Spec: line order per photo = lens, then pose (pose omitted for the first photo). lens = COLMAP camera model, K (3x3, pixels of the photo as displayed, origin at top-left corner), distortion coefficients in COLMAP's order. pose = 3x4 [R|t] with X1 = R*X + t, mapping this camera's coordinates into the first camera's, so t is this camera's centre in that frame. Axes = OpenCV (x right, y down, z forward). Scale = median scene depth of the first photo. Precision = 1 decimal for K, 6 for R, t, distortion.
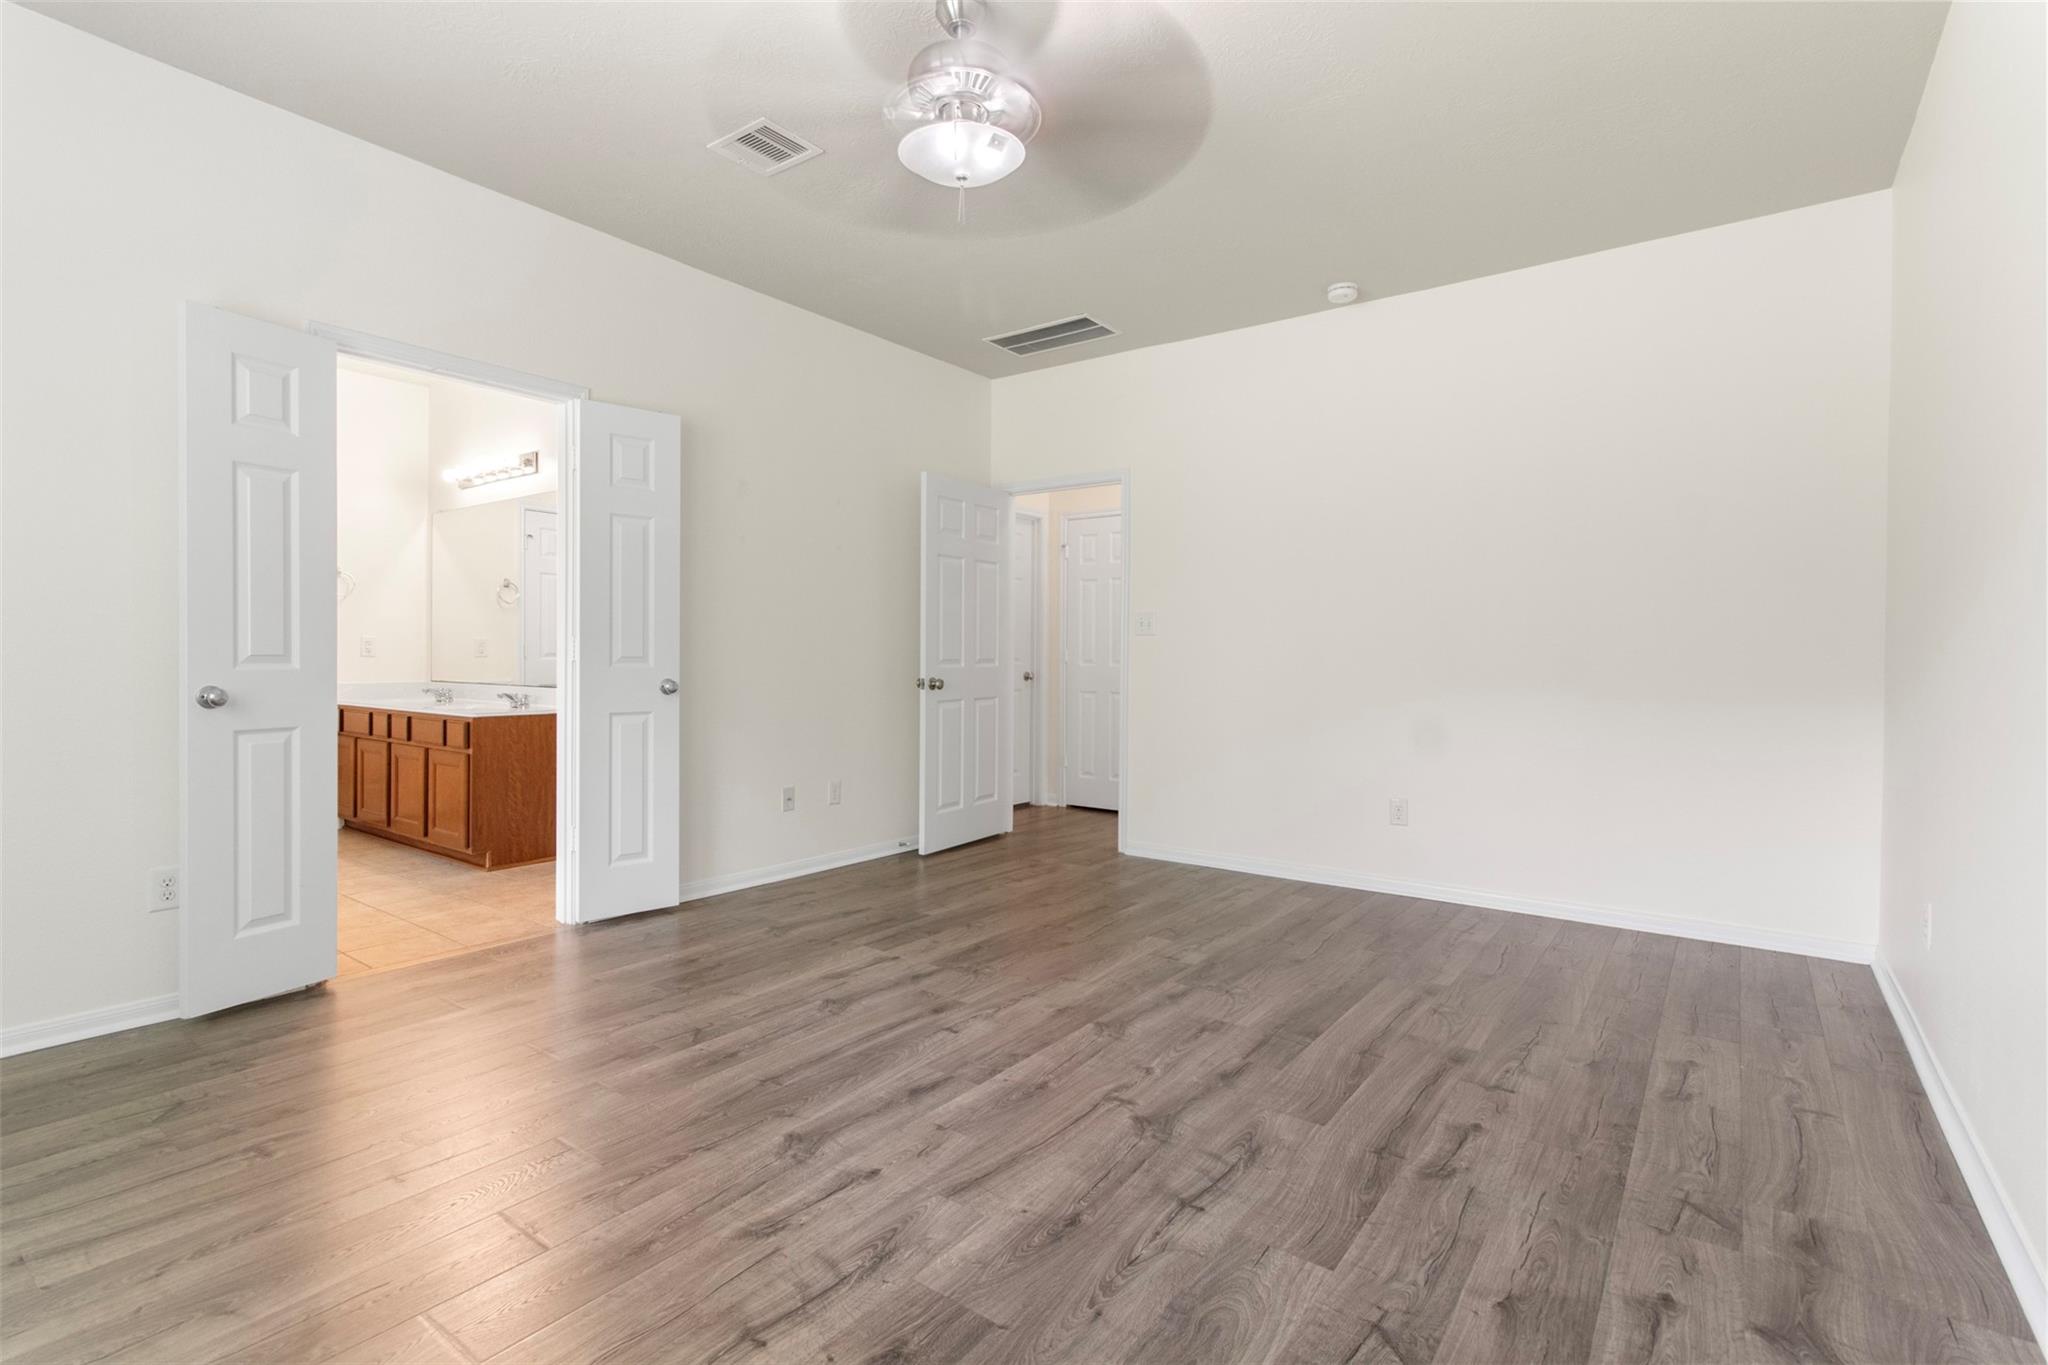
lens RADIAL K [[947.0, 0, 1012.4], [0, 947.0, 660.8], [0, 0, 1]] dist [-0.000195, -0.000200]
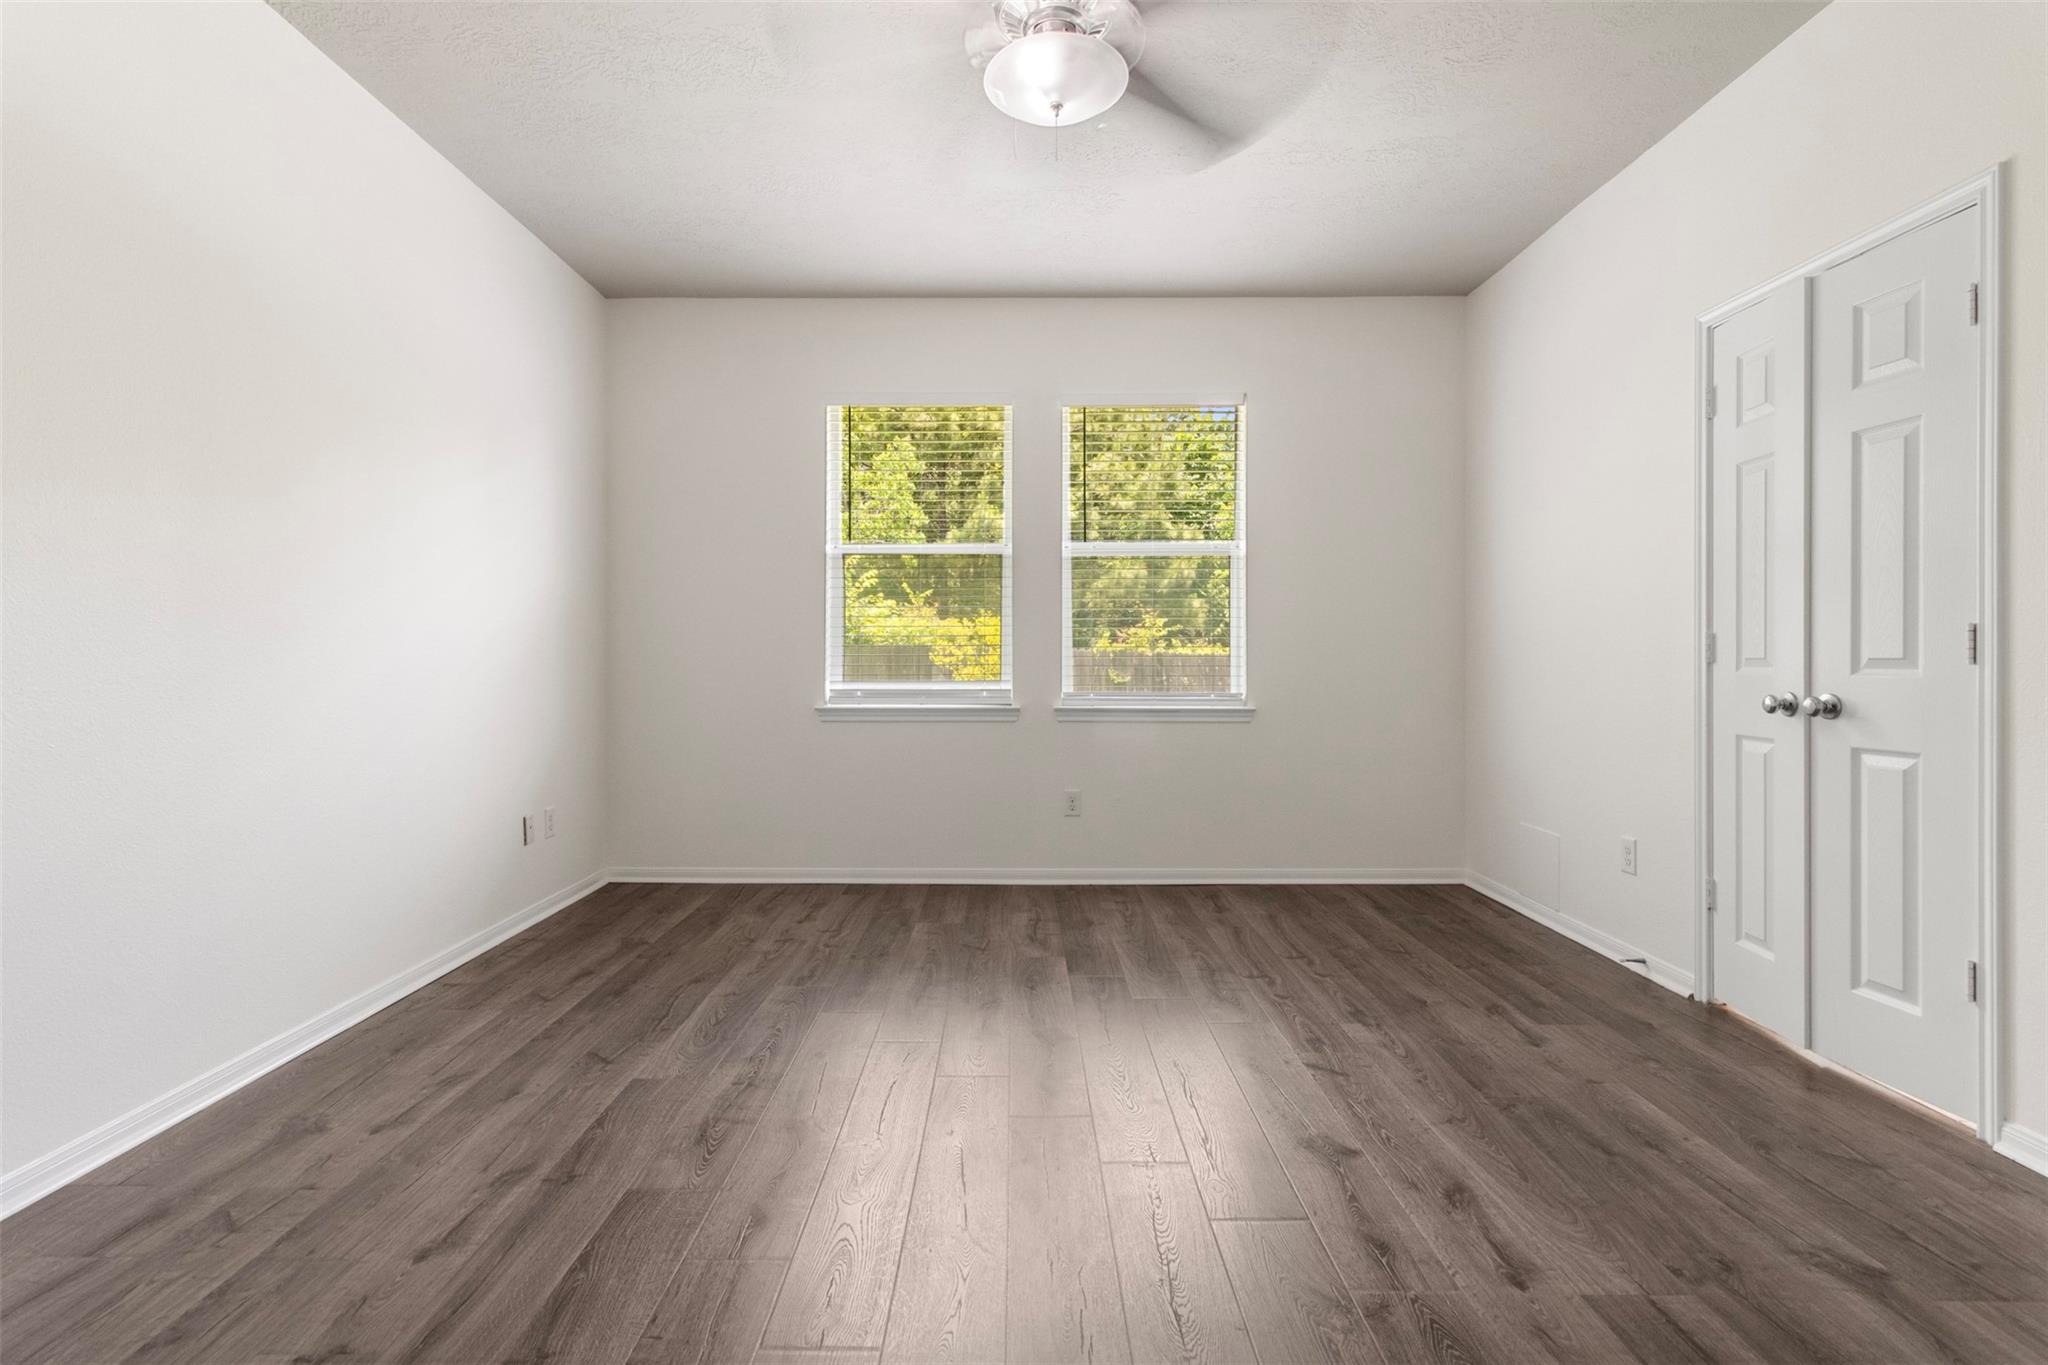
lens RADIAL K [[947.0, 0, 1012.4], [0, 947.0, 660.8], [0, 0, 1]] dist [-0.000195, -0.000200]
pose [[-0.794889, -0.006871, -0.606716, 0.616296], [-0.008263, 0.999966, -0.000500, 0.002716], [0.606699, 0.004616, -0.794918, 2.024938]]
